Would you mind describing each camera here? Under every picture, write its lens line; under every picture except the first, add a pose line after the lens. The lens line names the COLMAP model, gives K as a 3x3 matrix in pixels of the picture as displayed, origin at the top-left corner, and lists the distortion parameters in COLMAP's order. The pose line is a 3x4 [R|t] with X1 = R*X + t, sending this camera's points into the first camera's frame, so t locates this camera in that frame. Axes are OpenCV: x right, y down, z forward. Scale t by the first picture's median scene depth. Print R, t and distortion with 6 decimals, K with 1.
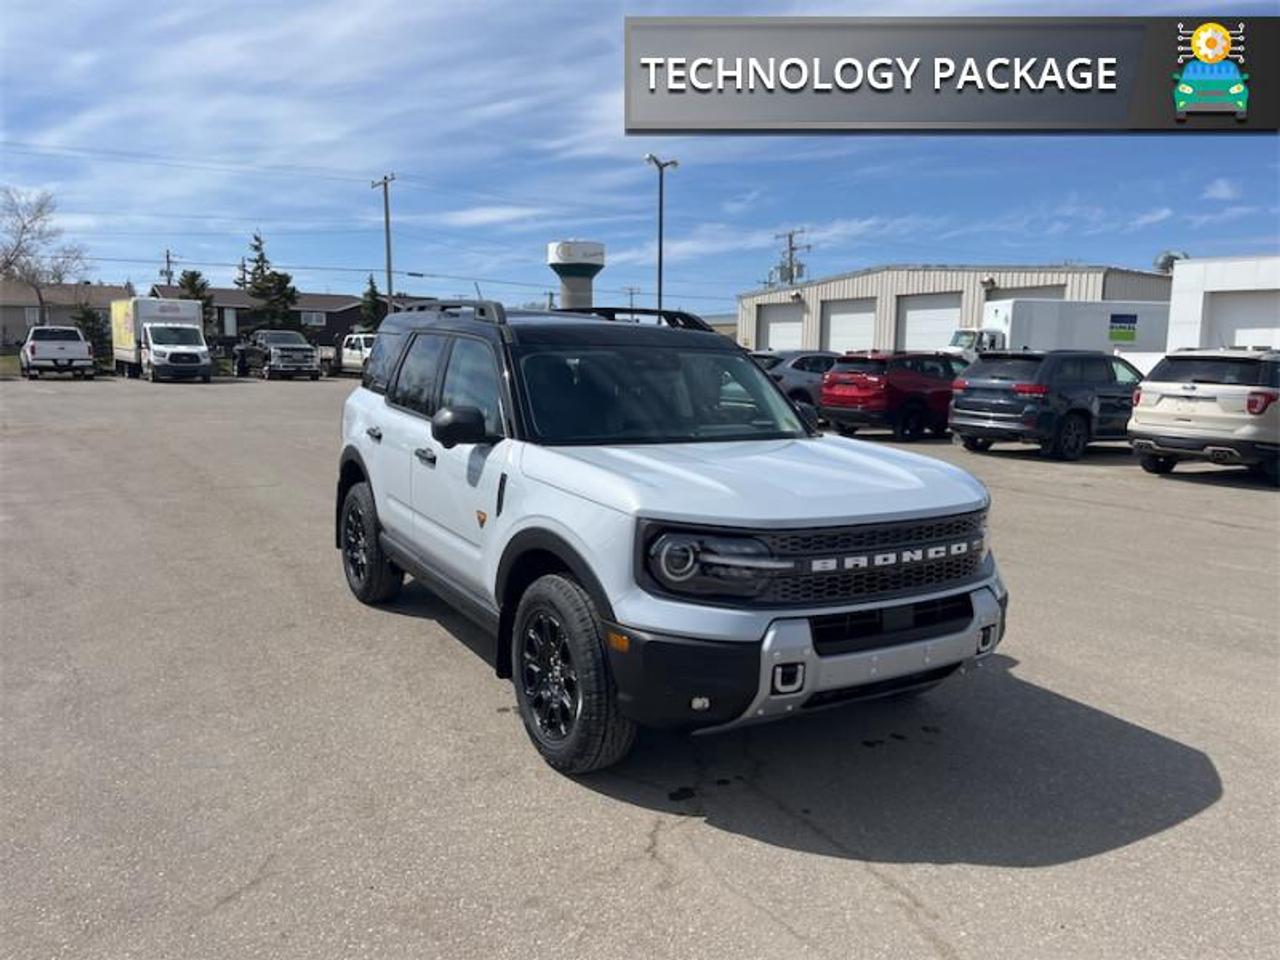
lens RADIAL K [[967.8, 0, 648.9], [0, 967.8, 490.6], [0, 0, 1]] dist [0.064826, -0.085670]
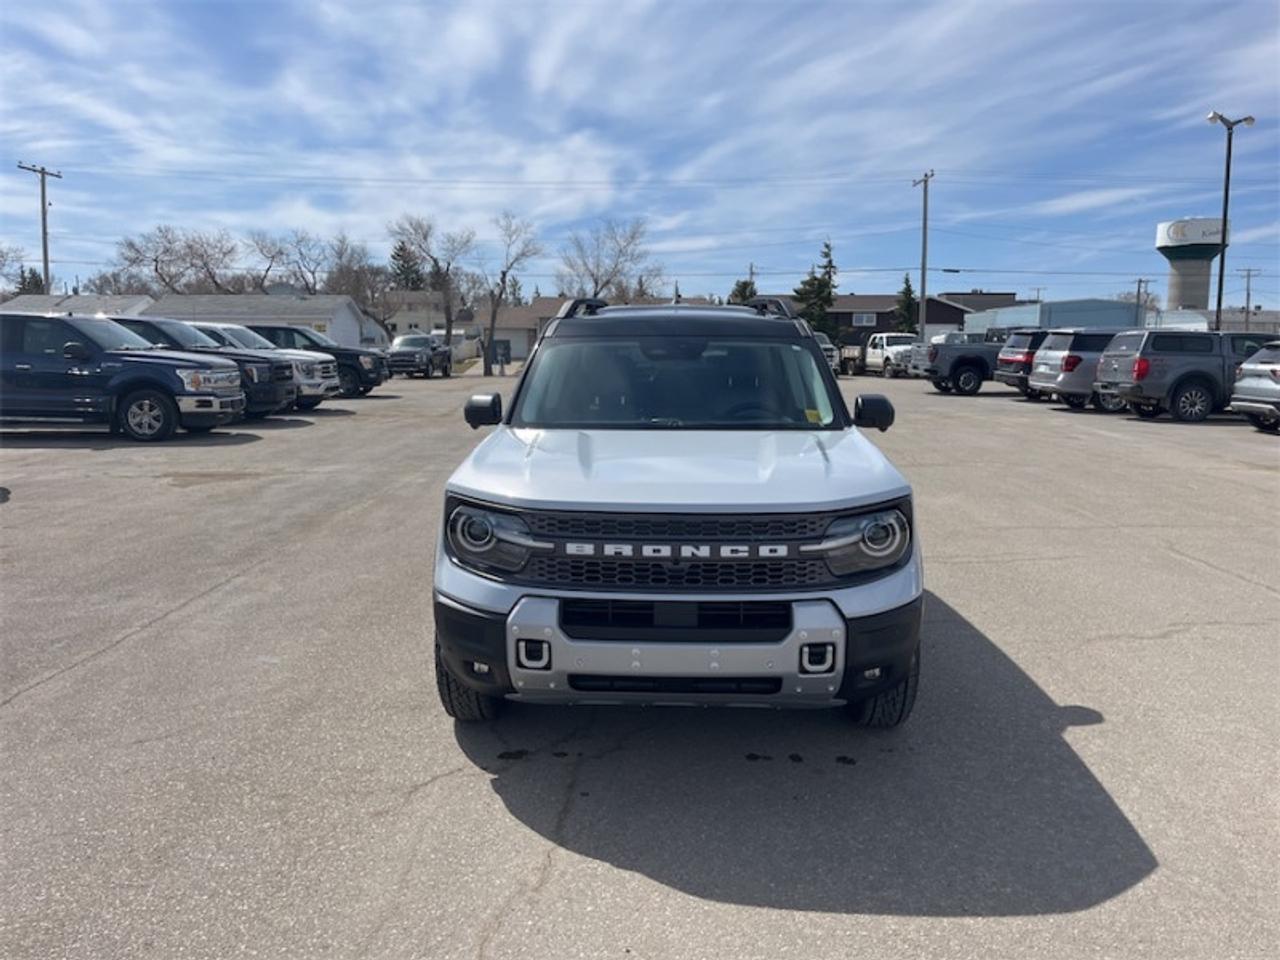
lens RADIAL K [[967.8, 0, 640.9], [0, 967.8, 484.3], [0, 0, 1]] dist [0.064826, -0.085670]
pose [[0.837350, 0.060768, -0.543278, 0.065186], [-0.063694, 0.997879, 0.013447, -0.000640], [0.542943, 0.023344, 0.839445, 0.015936]]
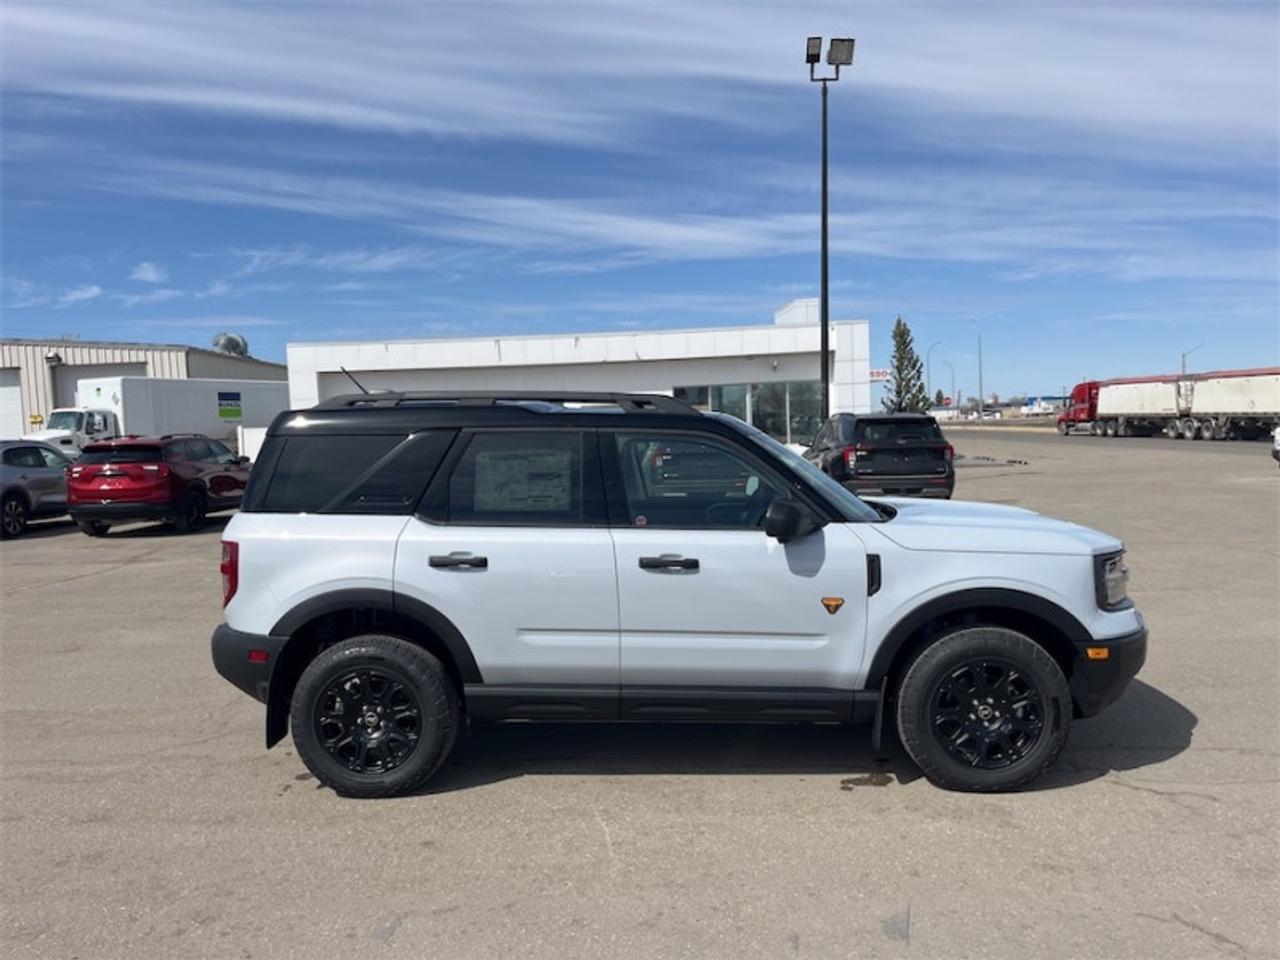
lens RADIAL K [[967.8, 0, 639.2], [0, 967.8, 490.4], [0, 0, 1]] dist [0.064826, -0.085670]
pose [[0.556327, -0.096073, 0.825391, -0.121396], [0.158604, 0.987310, 0.008018, -0.014169], [-0.815687, 0.126450, 0.564504, 0.062458]]
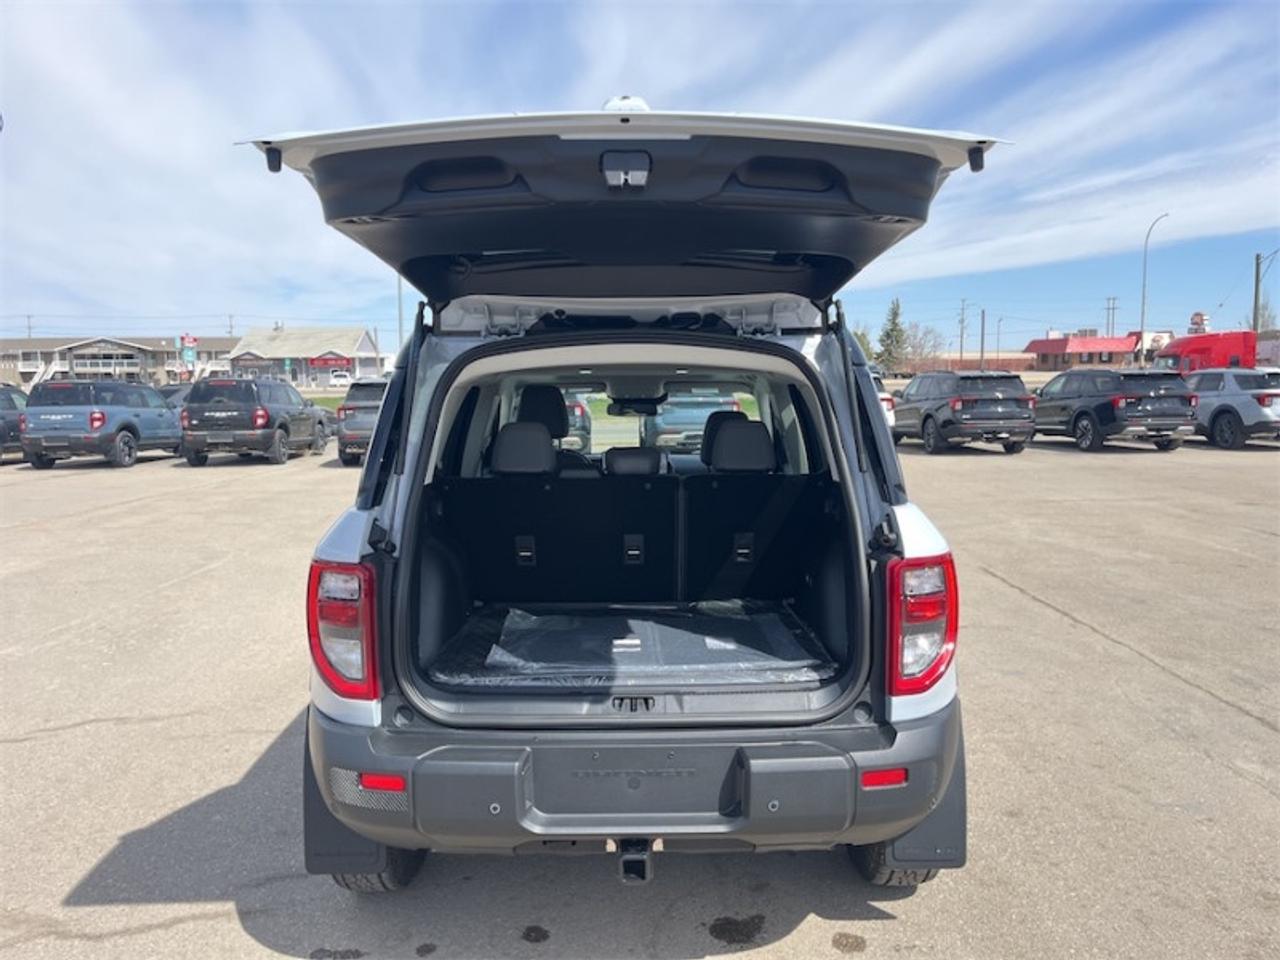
lens RADIAL K [[967.8, 0, 645.0], [0, 967.8, 482.4], [0, 0, 1]] dist [0.064826, -0.085670]
pose [[-0.858540, -0.067661, 0.508264, -0.067944], [0.063564, 0.969565, 0.236441, -0.036171], [-0.508792, 0.235301, -0.828109, 0.233106]]
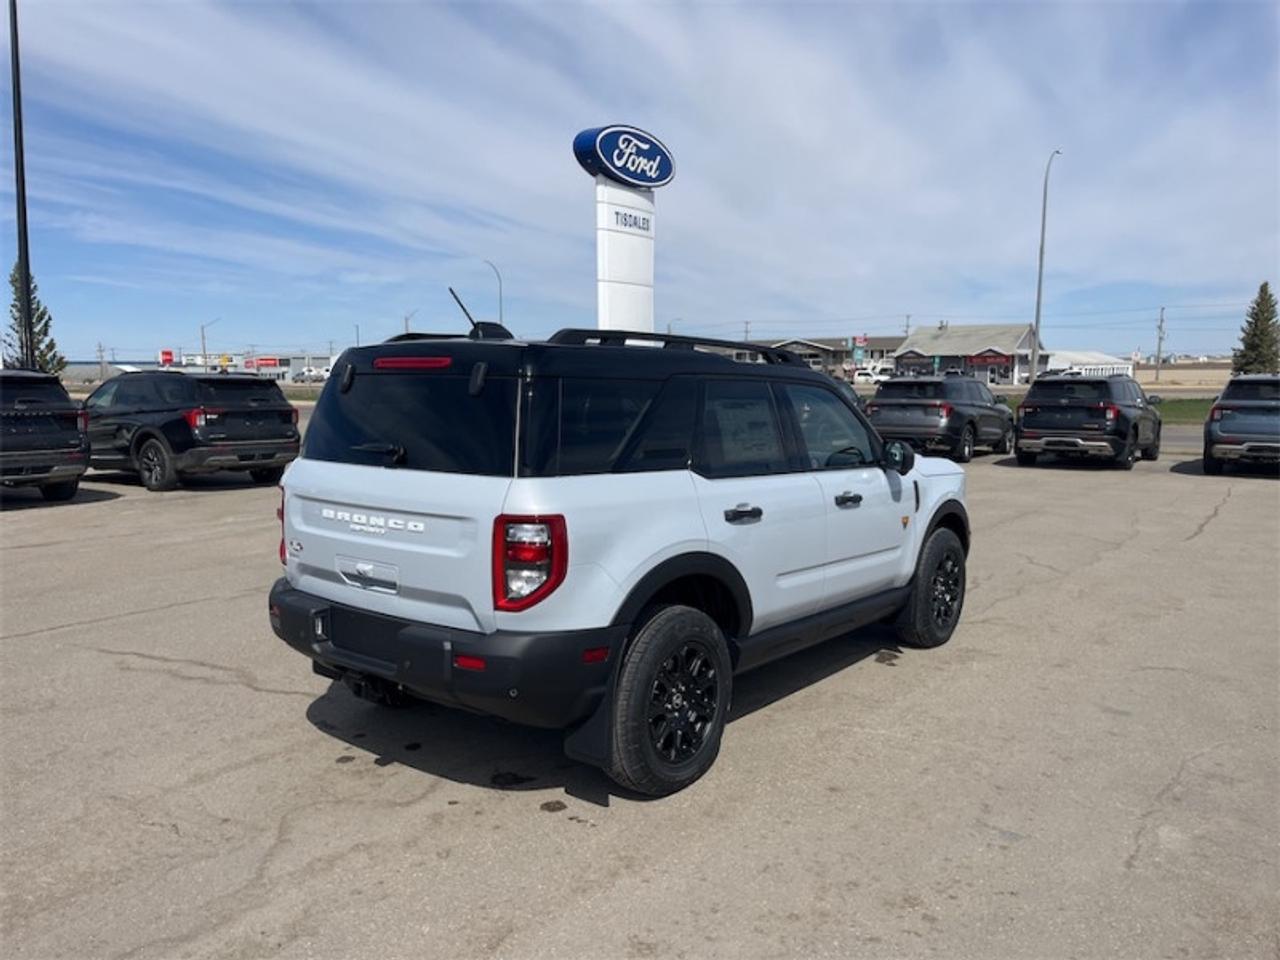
lens RADIAL K [[967.8, 0, 646.8], [0, 967.8, 493.1], [0, 0, 1]] dist [0.064826, -0.085670]
pose [[-0.355110, -0.132119, 0.925441, -0.136619], [0.121576, 0.975028, 0.185849, -0.032156], [-0.926885, 0.178508, -0.330180, 0.190283]]
